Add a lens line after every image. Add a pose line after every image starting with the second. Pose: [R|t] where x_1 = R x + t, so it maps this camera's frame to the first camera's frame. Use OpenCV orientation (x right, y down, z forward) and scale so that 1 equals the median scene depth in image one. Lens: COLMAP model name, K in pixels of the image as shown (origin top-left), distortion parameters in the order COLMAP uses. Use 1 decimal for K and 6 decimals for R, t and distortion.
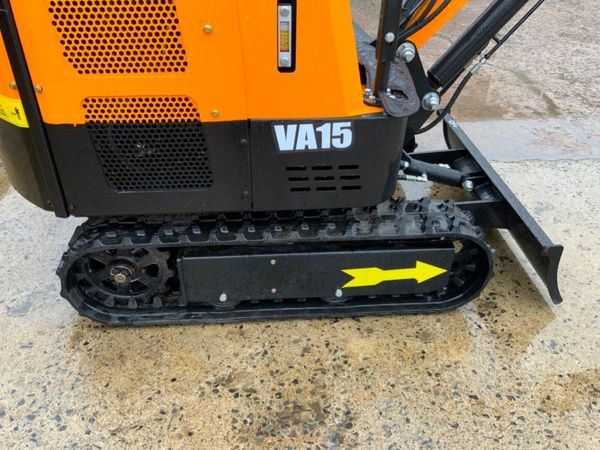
lens RADIAL K [[491.1, 0, 300.0], [0, 491.1, 225.0], [0, 0, 1]] dist [0.056725, -0.078499]
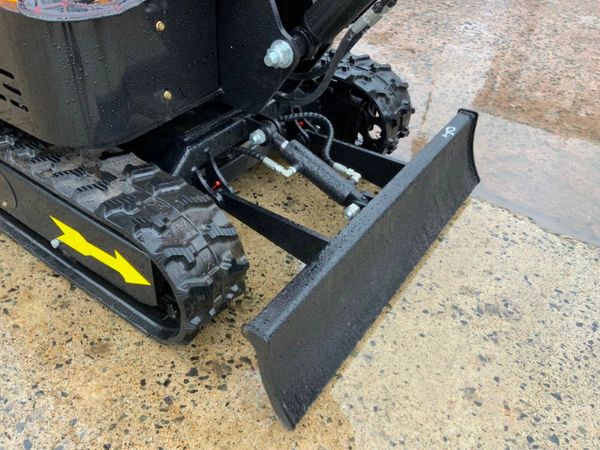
lens RADIAL K [[489.3, 0, 300.0], [0, 489.3, 225.0], [0, 0, 1]] dist [0.090418, -0.181374]
pose [[0.780314, 0.440622, -0.443804, 0.822004], [-0.404586, 0.896807, 0.179018, -0.215513], [0.476886, 0.039867, 0.878061, 0.550987]]
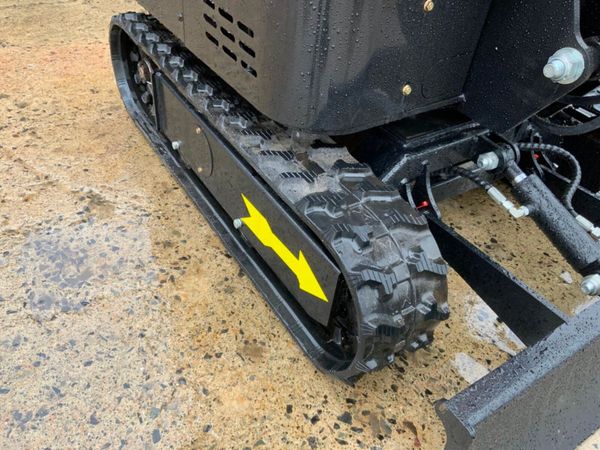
lens RADIAL K [[489.3, 0, 300.0], [0, 489.3, 225.0], [0, 0, 1]] dist [0.090418, -0.181374]
pose [[0.481117, 0.600930, -0.638286, 0.674364], [-0.566705, 0.768702, 0.296552, -0.149192], [0.668859, 0.219044, 0.710385, 0.610141]]
